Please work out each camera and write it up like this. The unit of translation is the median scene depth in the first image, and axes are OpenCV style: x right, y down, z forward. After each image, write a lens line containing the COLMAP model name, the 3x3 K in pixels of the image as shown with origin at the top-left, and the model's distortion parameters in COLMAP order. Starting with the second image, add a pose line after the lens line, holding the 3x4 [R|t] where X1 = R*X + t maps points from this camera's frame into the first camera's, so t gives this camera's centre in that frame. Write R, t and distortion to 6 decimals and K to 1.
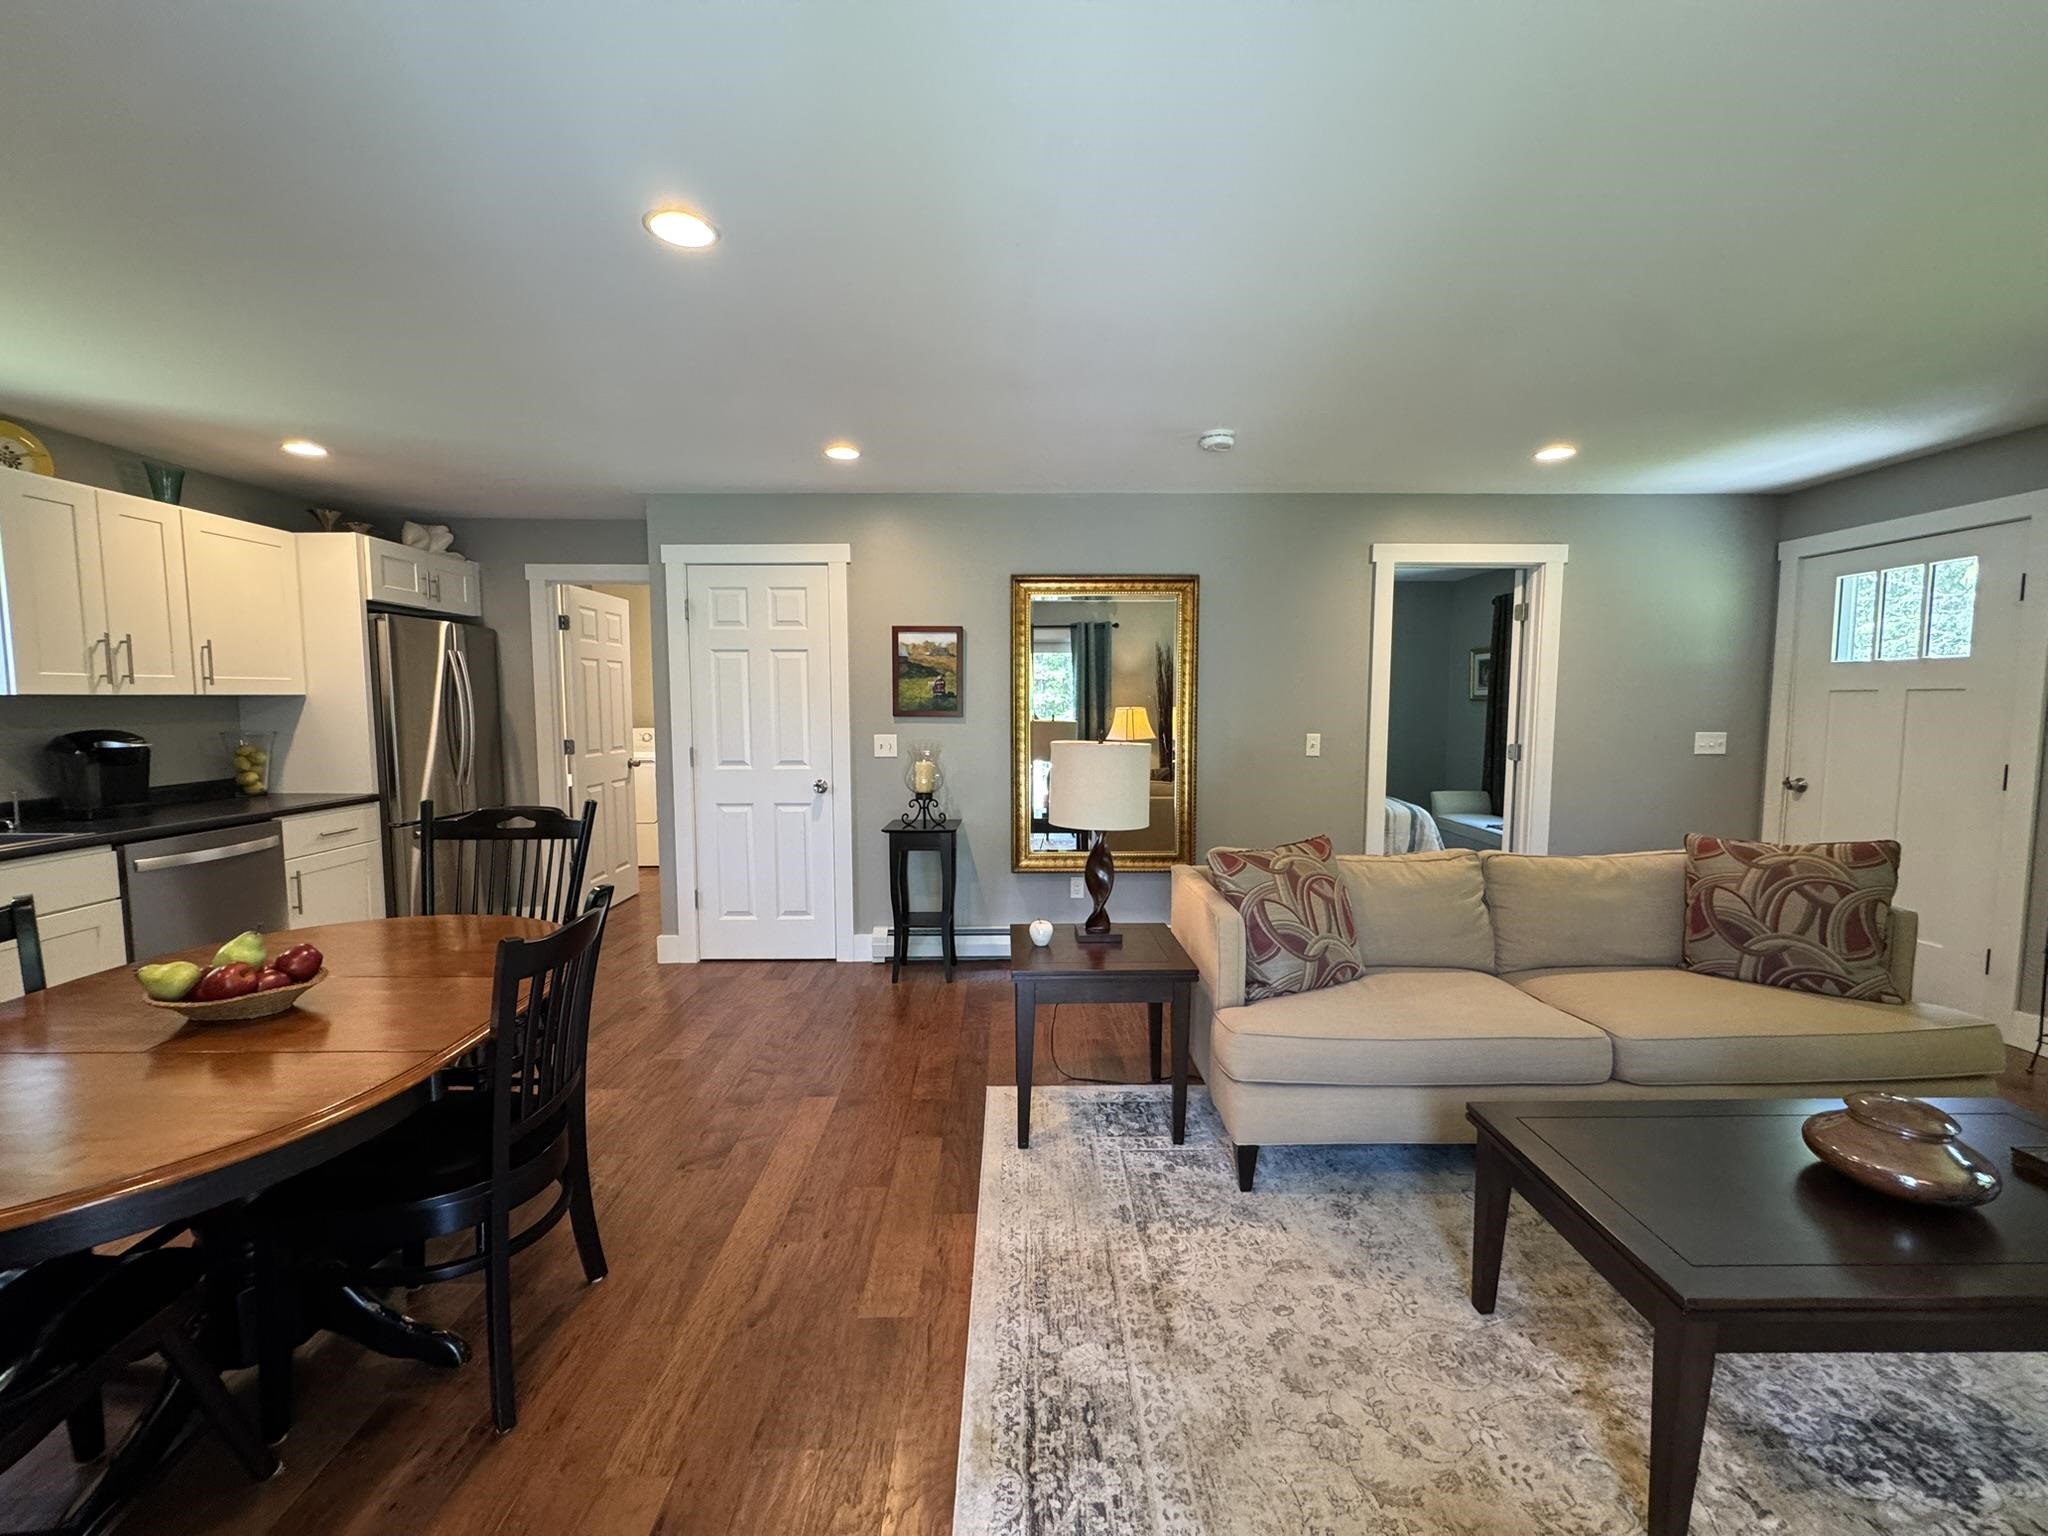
lens RADIAL K [[815.1, 0, 1023.4], [0, 815.1, 765.1], [0, 0, 1]] dist [-0.001379, 0.000215]
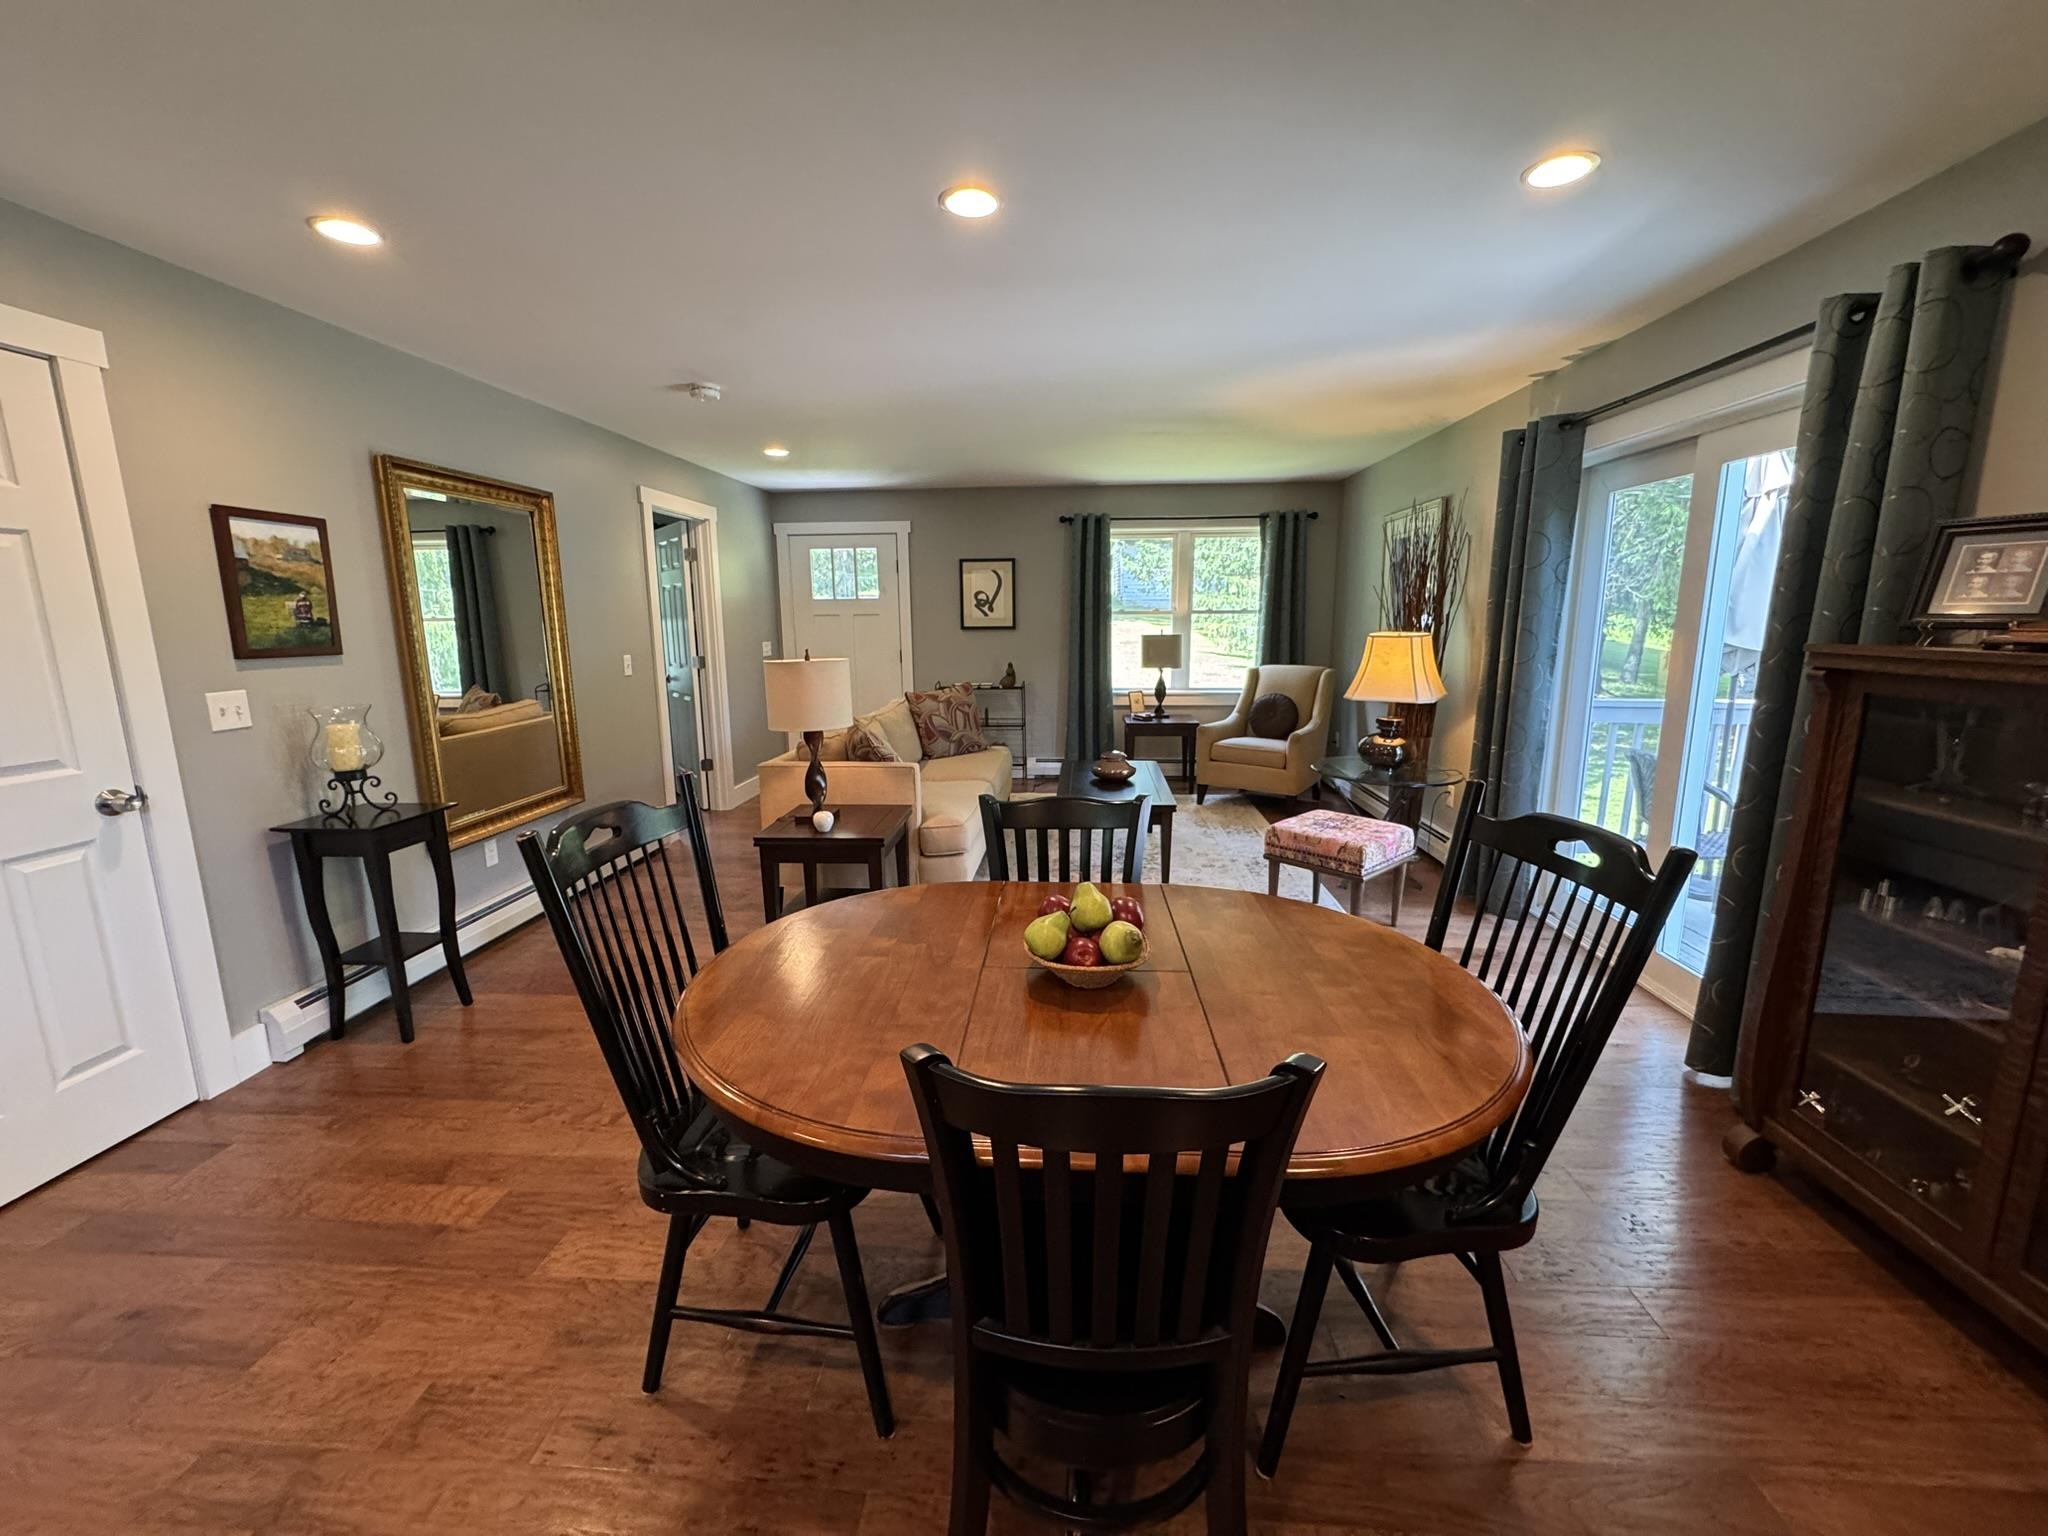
lens RADIAL K [[813.7, 0, 1023.6], [0, 813.7, 764.2], [0, 0, 1]] dist [-0.002186, 0.000038]
pose [[0.086942, -0.180120, 0.979795, -1.131269], [0.088477, 0.981028, 0.172496, -0.057895], [-0.992277, 0.071692, 0.101229, 0.594210]]
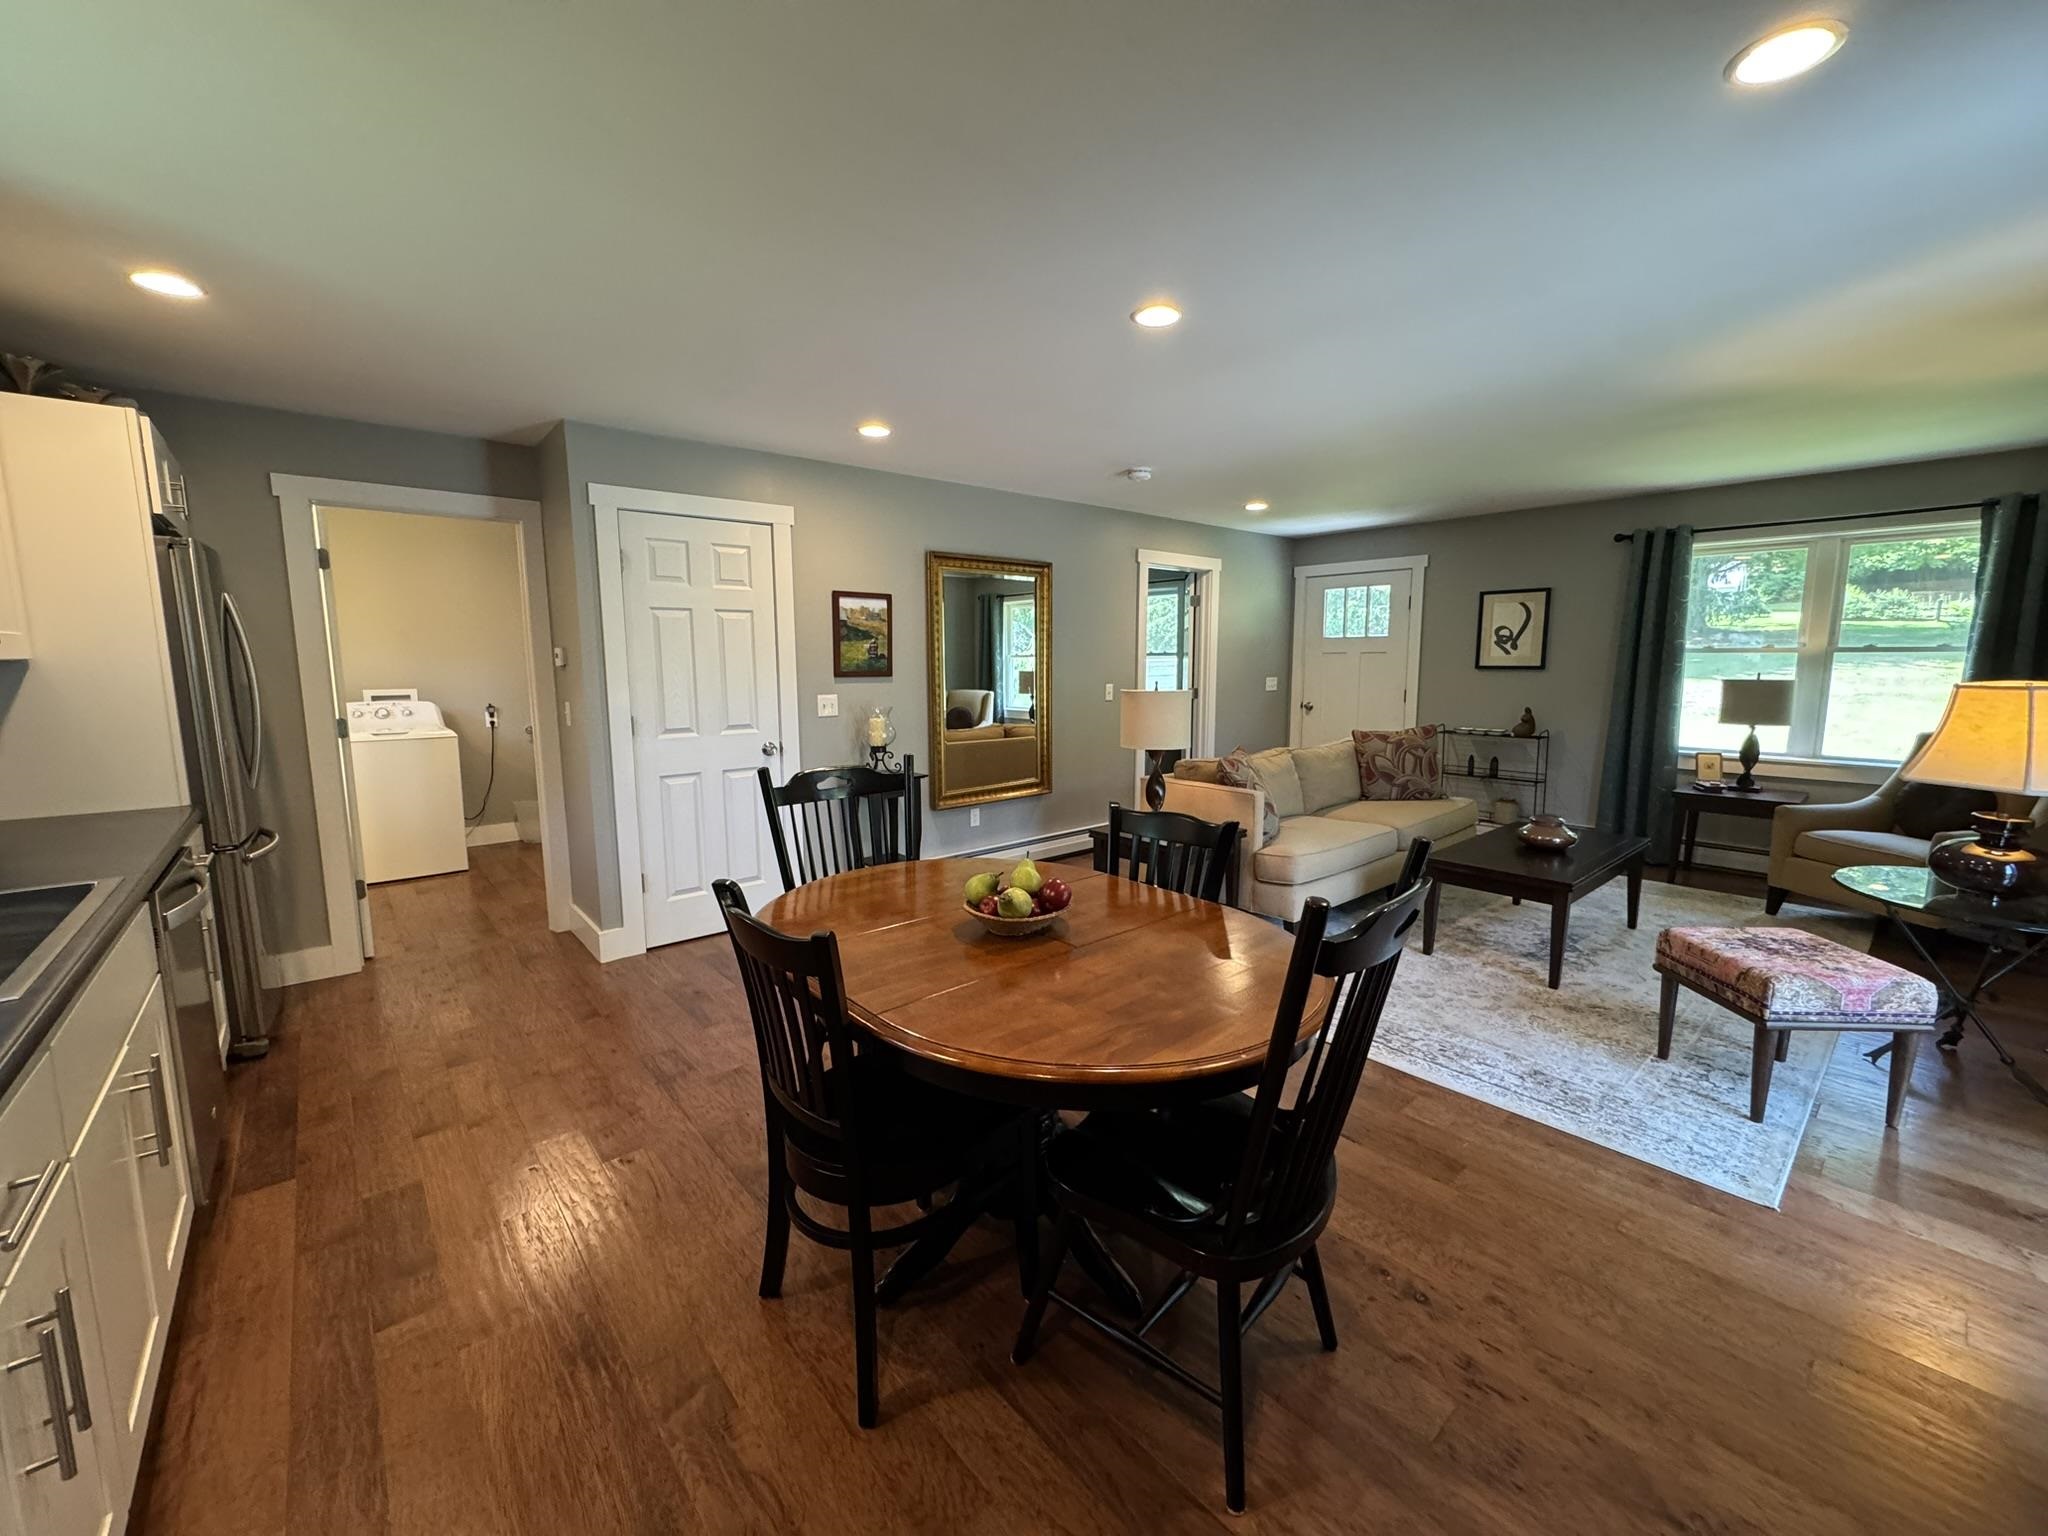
lens RADIAL K [[813.7, 0, 1023.6], [0, 813.7, 764.2], [0, 0, 1]] dist [-0.002186, 0.000038]
pose [[0.764023, -0.087100, 0.639282, -1.047533], [0.056472, 0.996071, 0.068221, -0.008912], [-0.642712, -0.016021, 0.765940, 0.057199]]
